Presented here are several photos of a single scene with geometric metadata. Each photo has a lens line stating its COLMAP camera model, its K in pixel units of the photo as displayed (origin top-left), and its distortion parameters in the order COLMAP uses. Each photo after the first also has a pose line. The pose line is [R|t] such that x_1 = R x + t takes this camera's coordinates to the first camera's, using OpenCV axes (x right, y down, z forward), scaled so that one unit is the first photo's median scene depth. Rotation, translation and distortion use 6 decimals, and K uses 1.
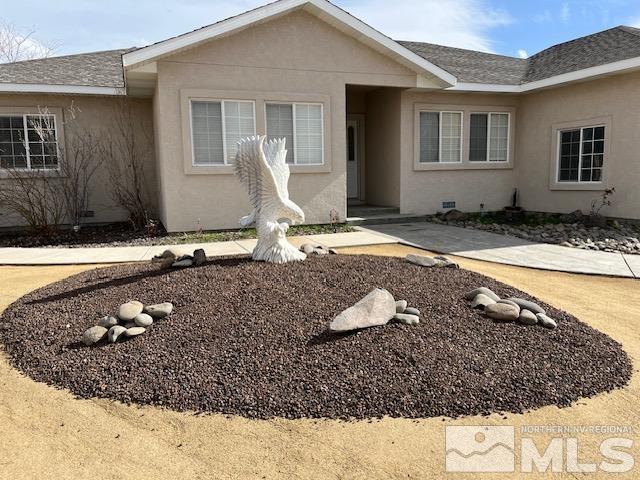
lens RADIAL K [[484.6, 0, 313.3], [0, 484.6, 244.2], [0, 0, 1]] dist [0.043880, -0.021845]
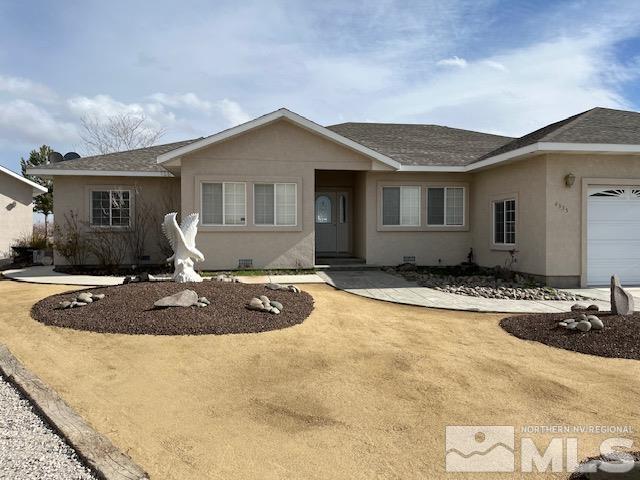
lens RADIAL K [[484.6, 0, 321.1], [0, 484.6, 240.3], [0, 0, 1]] dist [0.043880, -0.021845]
pose [[0.978218, 0.021992, -0.206413, 0.361366], [-0.046910, 0.992069, -0.116612, 0.031803], [0.202211, 0.123755, 0.971491, -0.303216]]
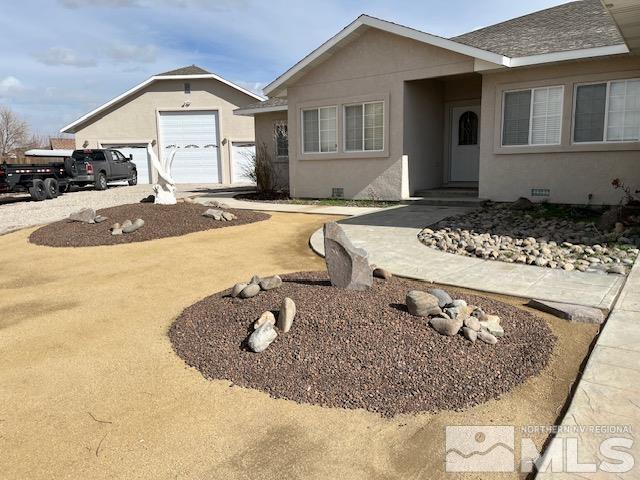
lens RADIAL K [[484.6, 0, 316.5], [0, 484.6, 240.0], [0, 0, 1]] dist [0.043880, -0.021845]
pose [[0.532220, 0.139658, -0.835008, 0.944856], [-0.112850, 0.989201, 0.093518, -0.037616], [0.839051, 0.044458, 0.542233, 0.204234]]
